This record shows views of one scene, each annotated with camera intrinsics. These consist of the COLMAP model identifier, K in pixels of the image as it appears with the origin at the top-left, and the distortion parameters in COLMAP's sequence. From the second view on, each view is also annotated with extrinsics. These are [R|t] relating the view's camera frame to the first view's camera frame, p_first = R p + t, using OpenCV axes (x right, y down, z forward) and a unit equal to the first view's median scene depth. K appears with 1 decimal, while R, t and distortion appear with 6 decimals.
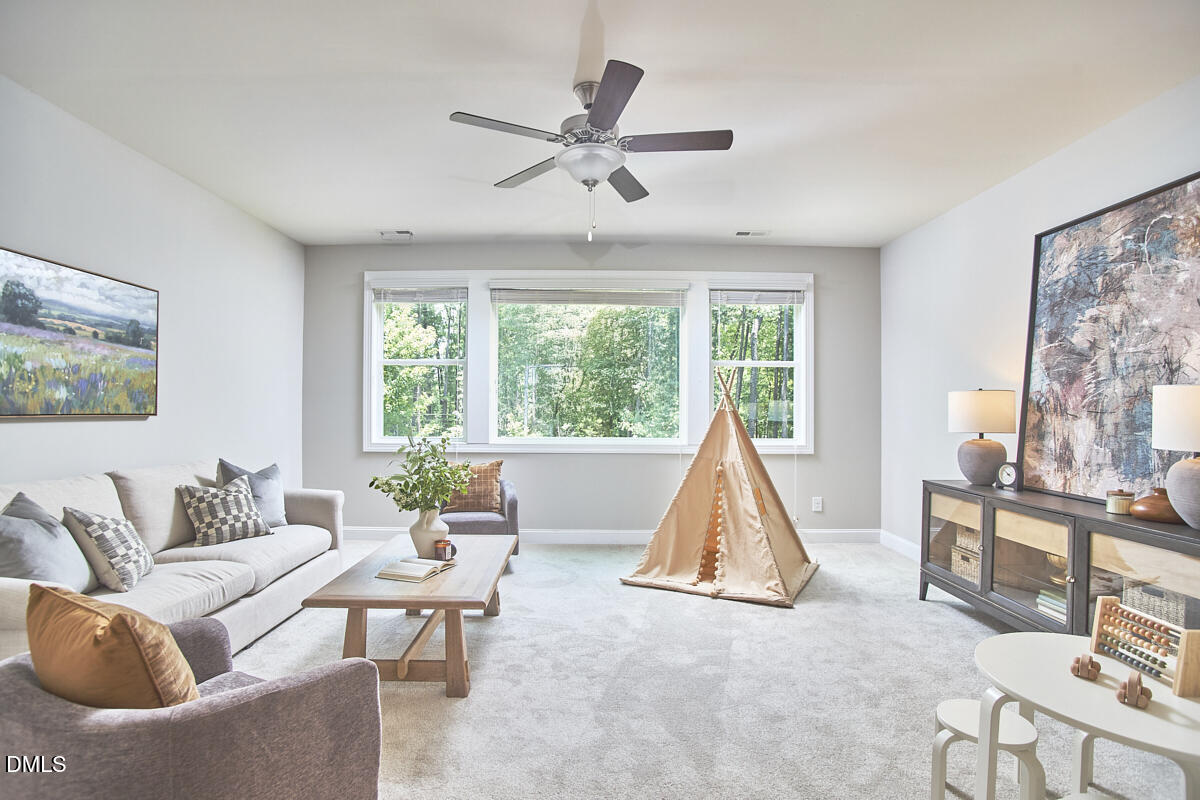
lens RADIAL K [[546.6, 0, 584.8], [0, 546.6, 411.2], [0, 0, 1]] dist [-0.069333, 0.030501]
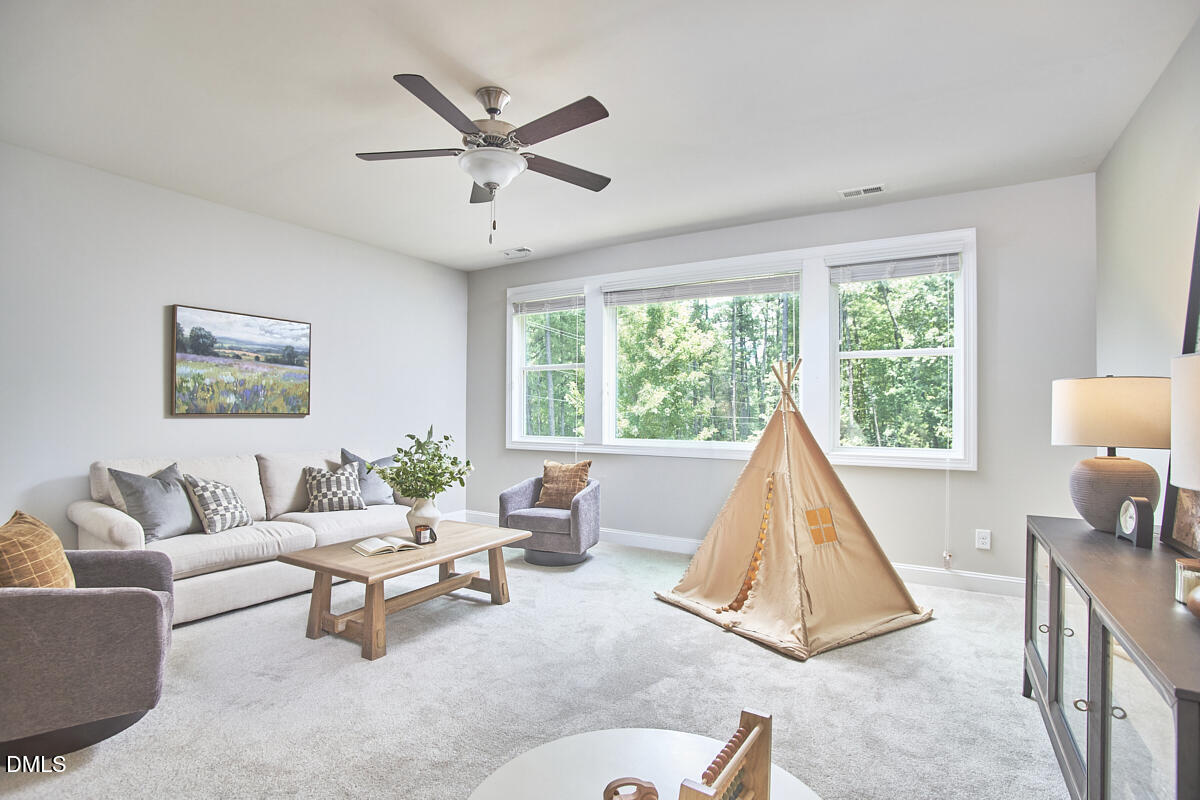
lens RADIAL K [[546.6, 0, 584.8], [0, 546.6, 411.2], [0, 0, 1]] dist [-0.069333, 0.030501]
pose [[0.865891, -0.000293, -0.500232, 0.528017], [-0.002619, 0.999983, -0.005119, 0.004100], [0.500225, 0.005743, 0.865876, 0.167163]]
